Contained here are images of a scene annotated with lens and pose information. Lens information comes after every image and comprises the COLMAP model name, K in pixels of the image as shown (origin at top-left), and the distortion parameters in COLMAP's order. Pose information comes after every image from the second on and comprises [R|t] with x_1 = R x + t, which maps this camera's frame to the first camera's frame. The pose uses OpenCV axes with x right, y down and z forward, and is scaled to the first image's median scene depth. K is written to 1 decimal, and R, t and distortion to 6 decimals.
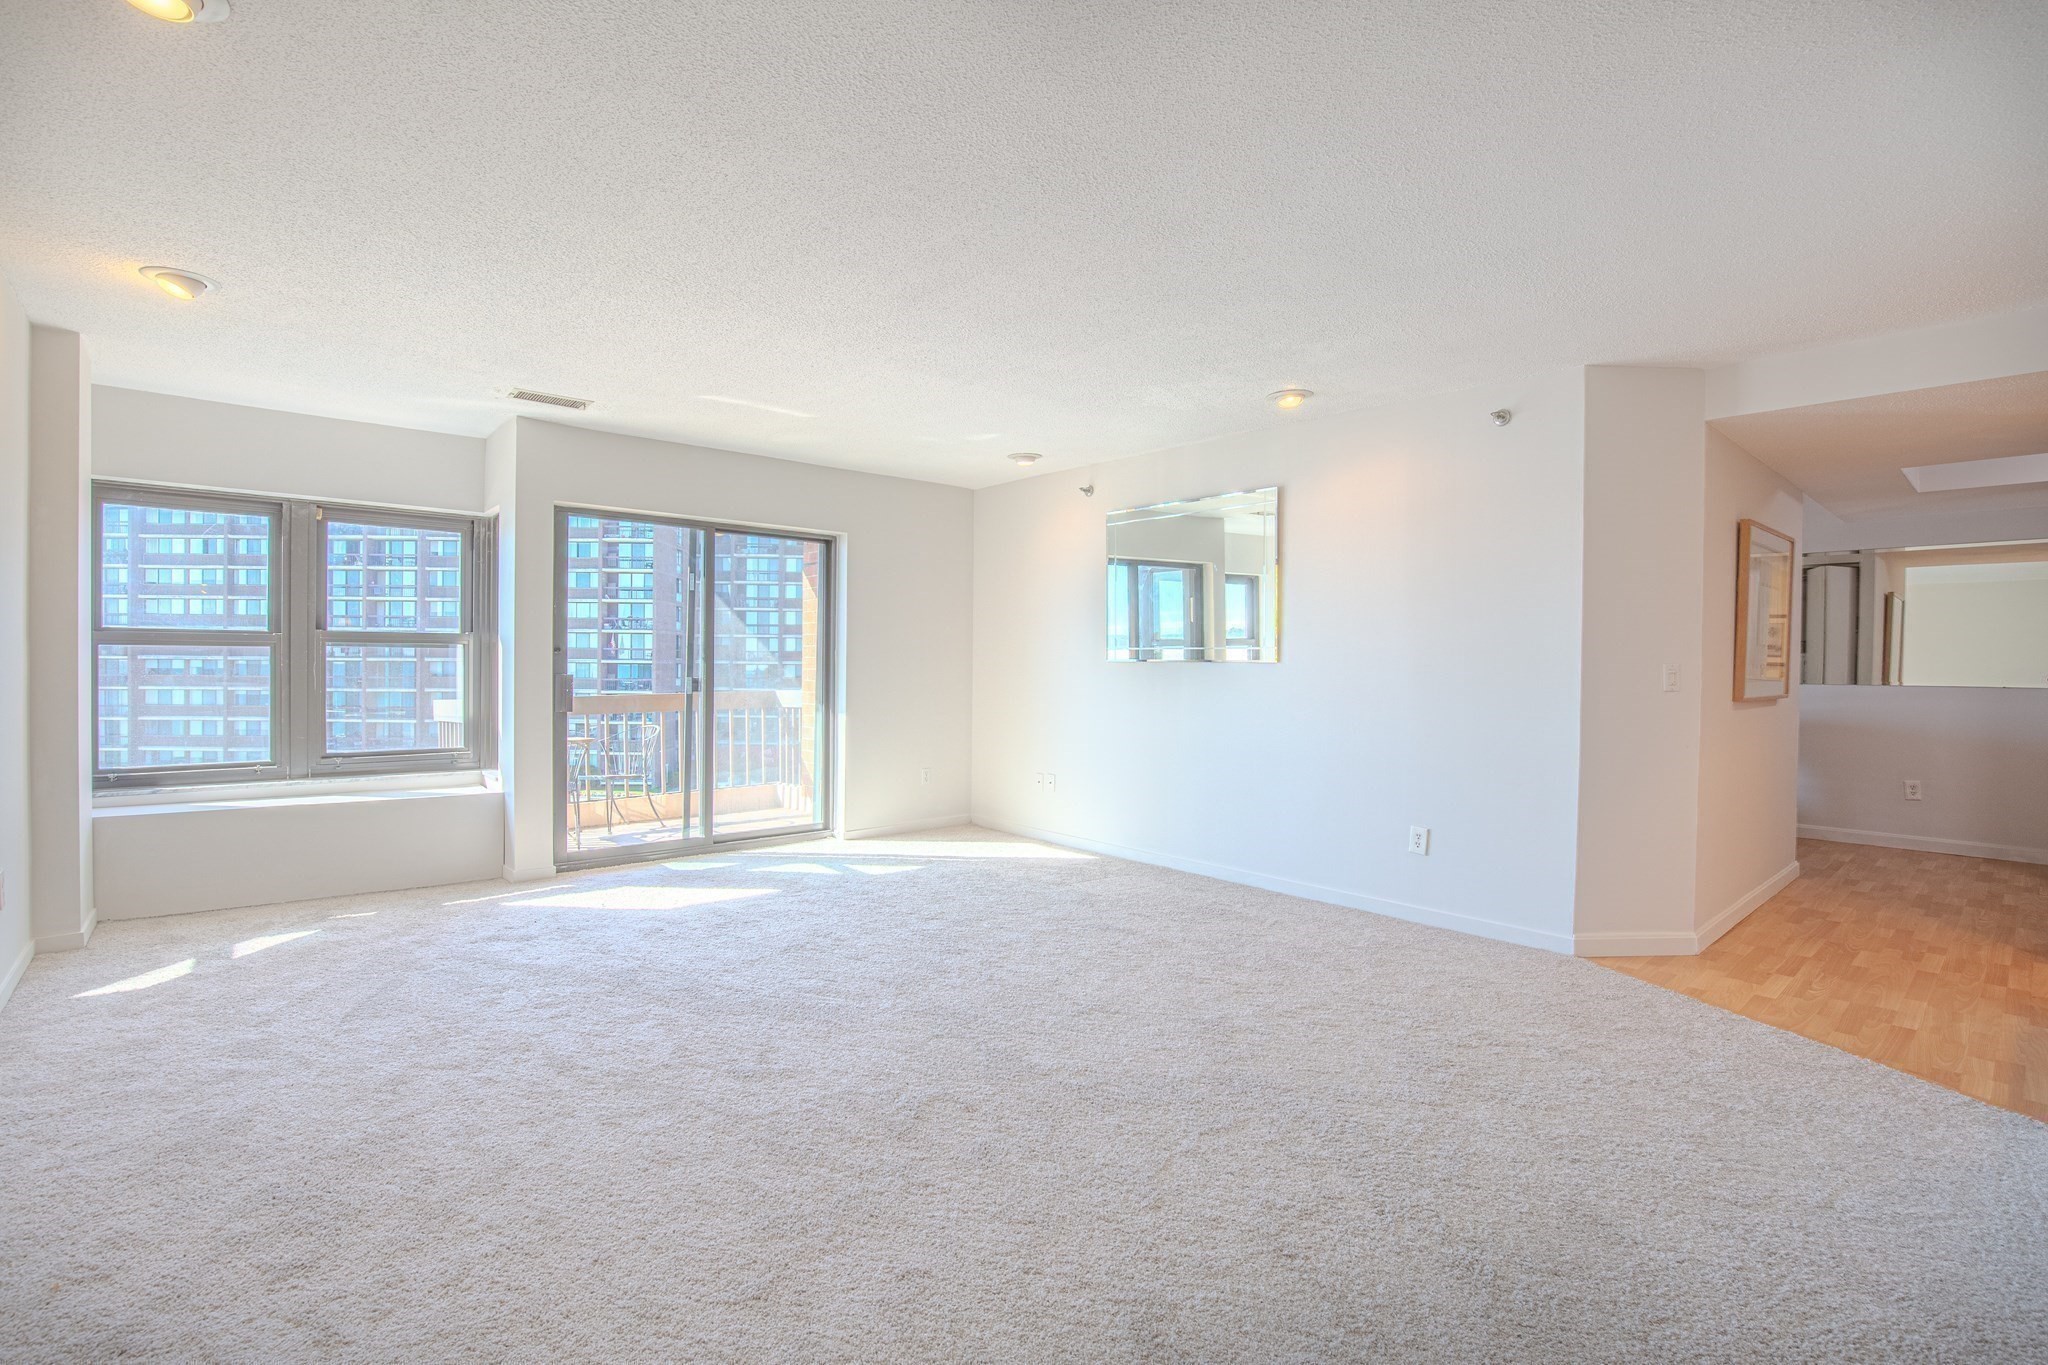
lens RADIAL K [[946.9, 0, 1008.4], [0, 946.9, 683.4], [0, 0, 1]] dist [-0.034564, 0.004196]
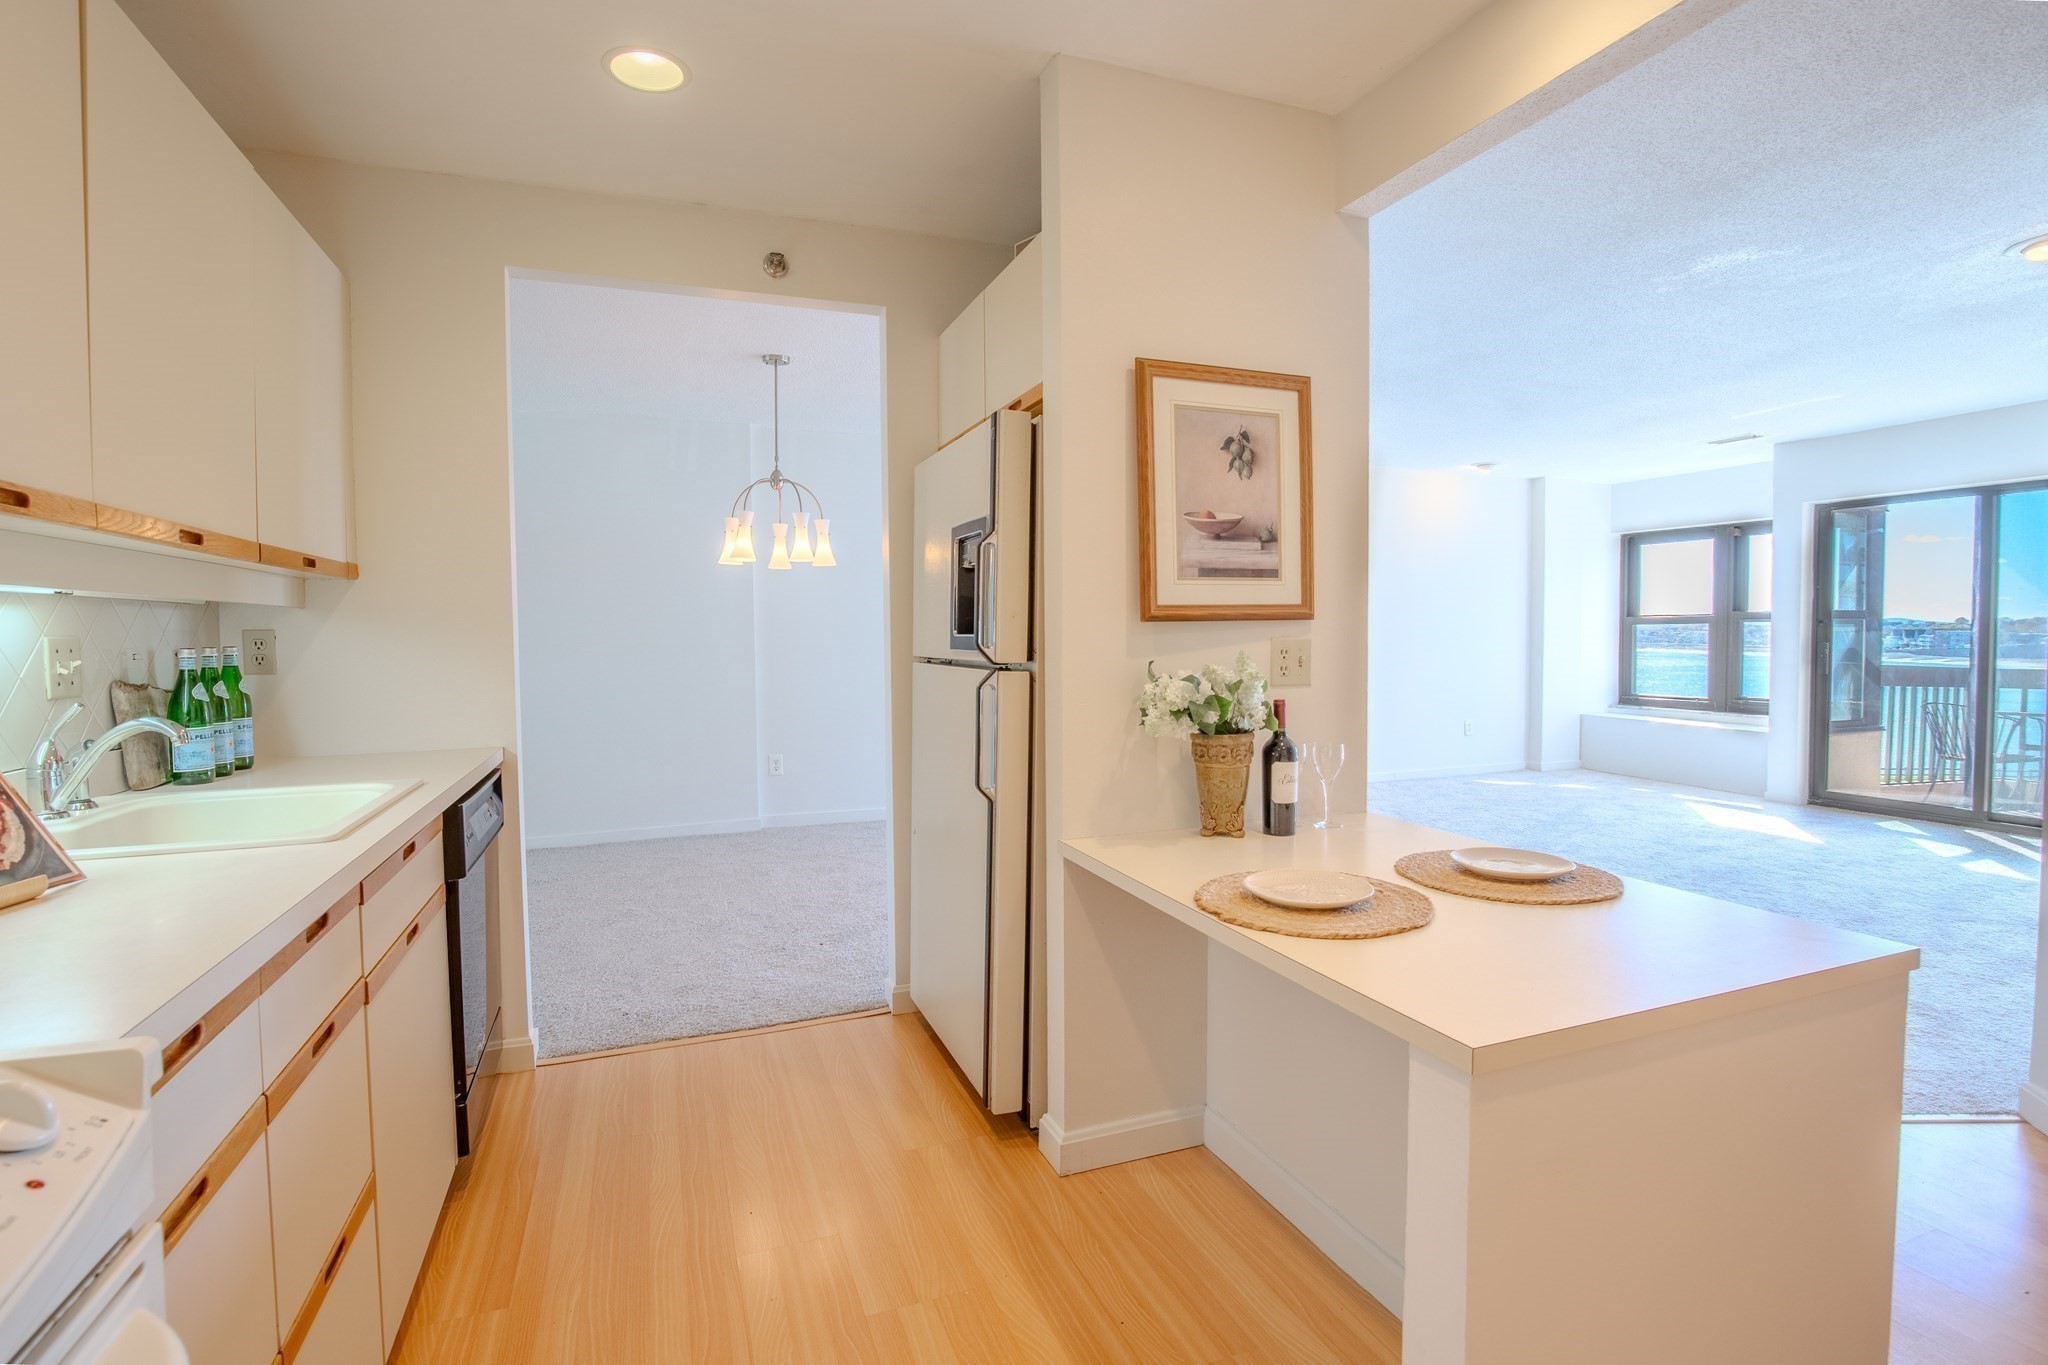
lens RADIAL K [[946.9, 0, 1039.0], [0, 946.9, 674.2], [0, 0, 1]] dist [-0.034564, 0.004196]
pose [[-0.322601, 0.036066, -0.945848, 1.210114], [-0.015156, 0.998949, 0.043261, -0.008275], [0.946414, 0.028292, -0.321715, 0.549542]]
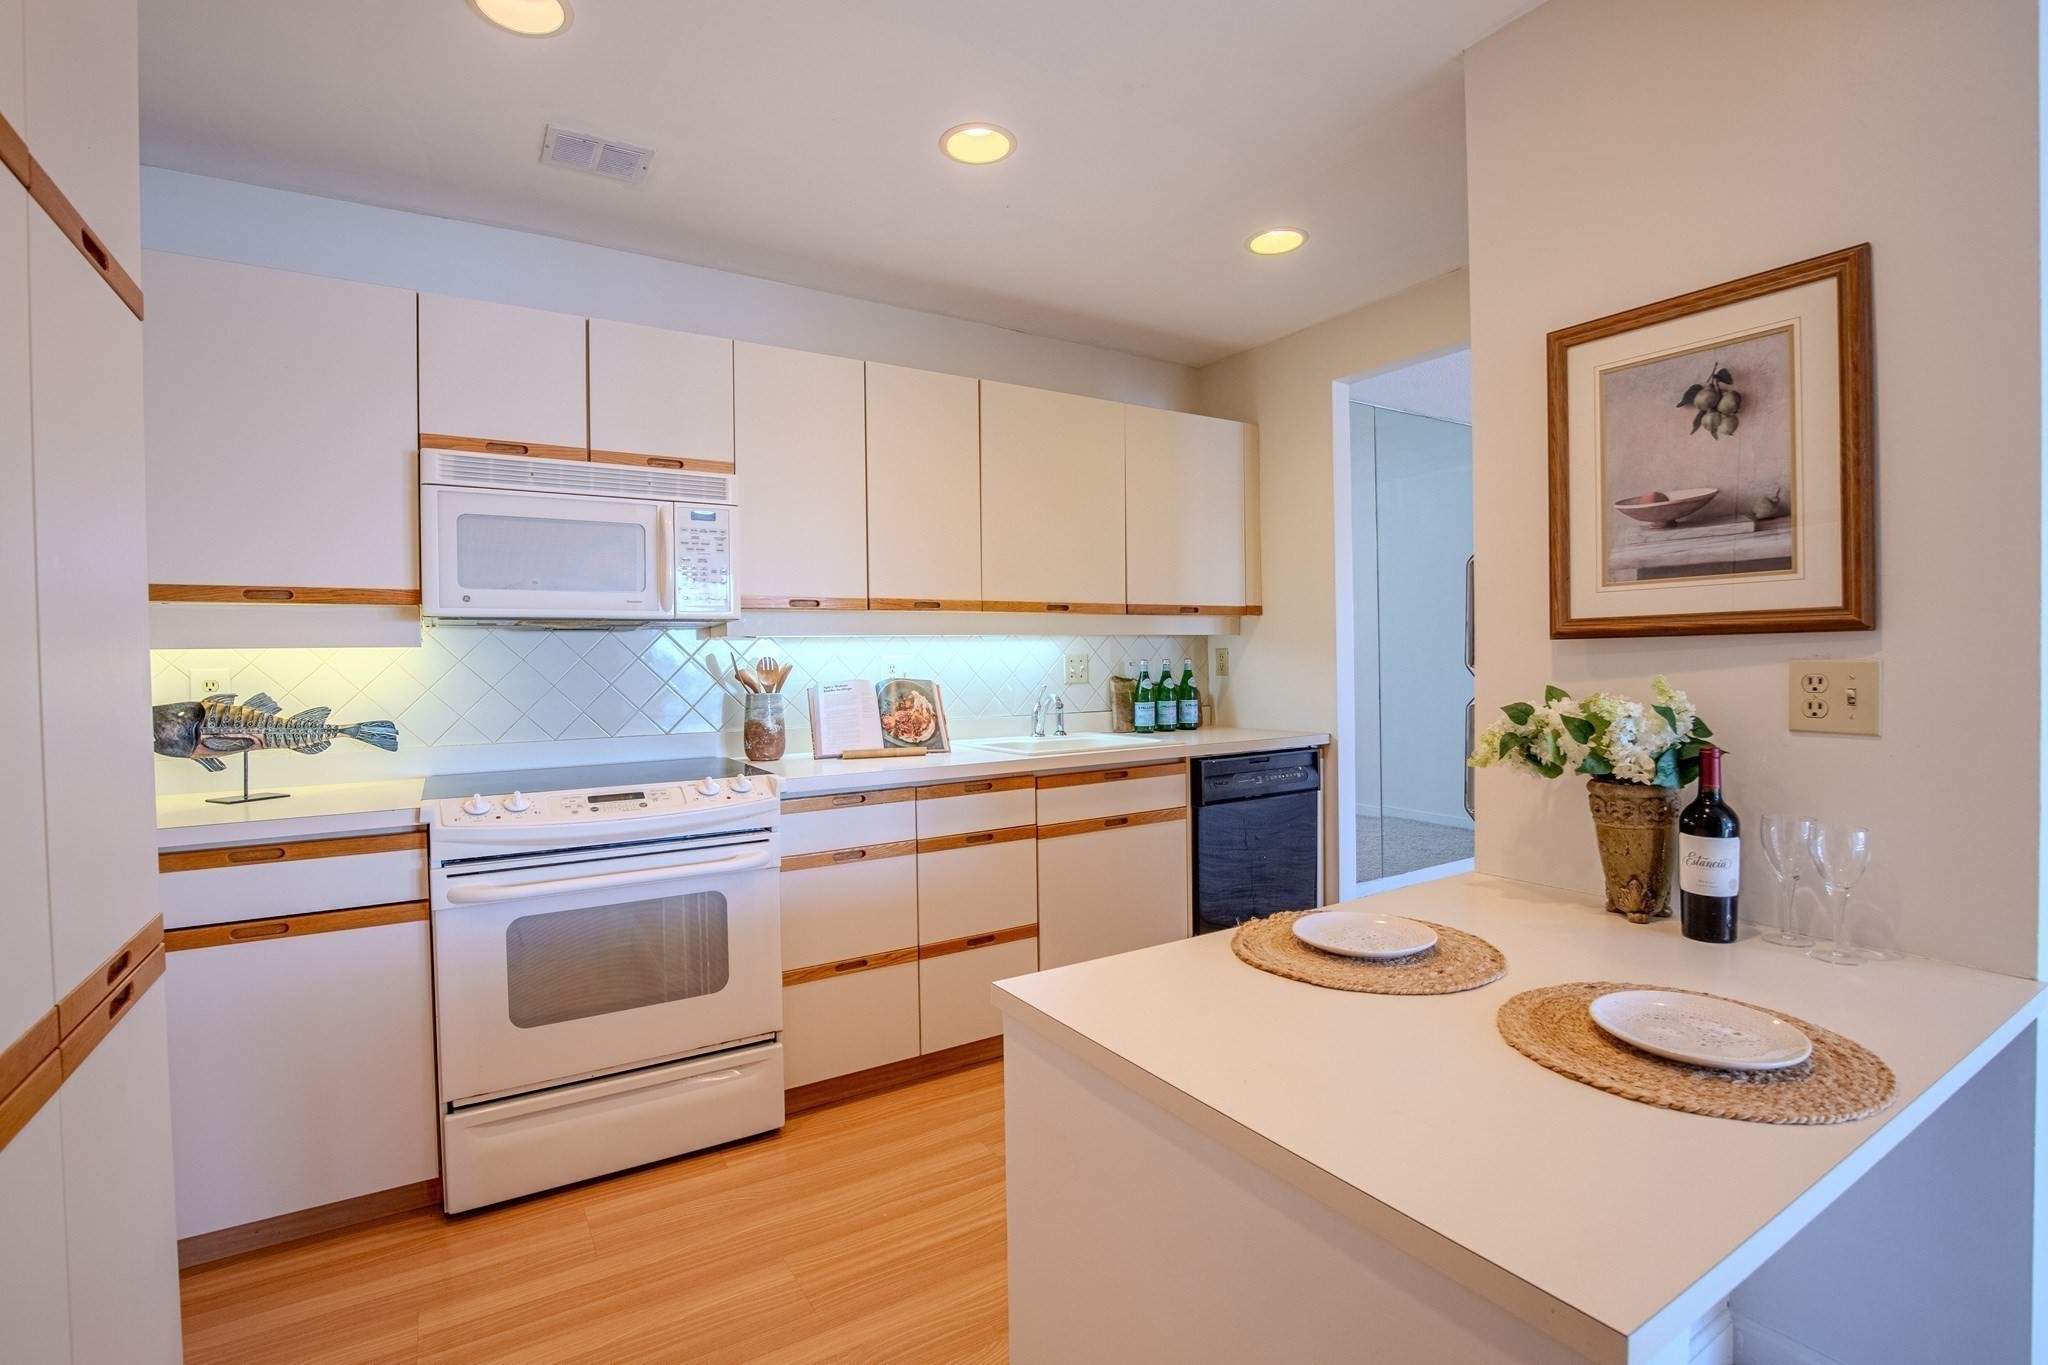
lens RADIAL K [[946.9, 0, 1030.2], [0, 946.9, 673.5], [0, 0, 1]] dist [-0.034564, 0.004196]
pose [[-0.993117, 0.004037, 0.117056, 0.902960], [0.008930, 0.999107, 0.041302, -0.019492], [-0.116784, 0.042063, -0.992266, 0.887024]]
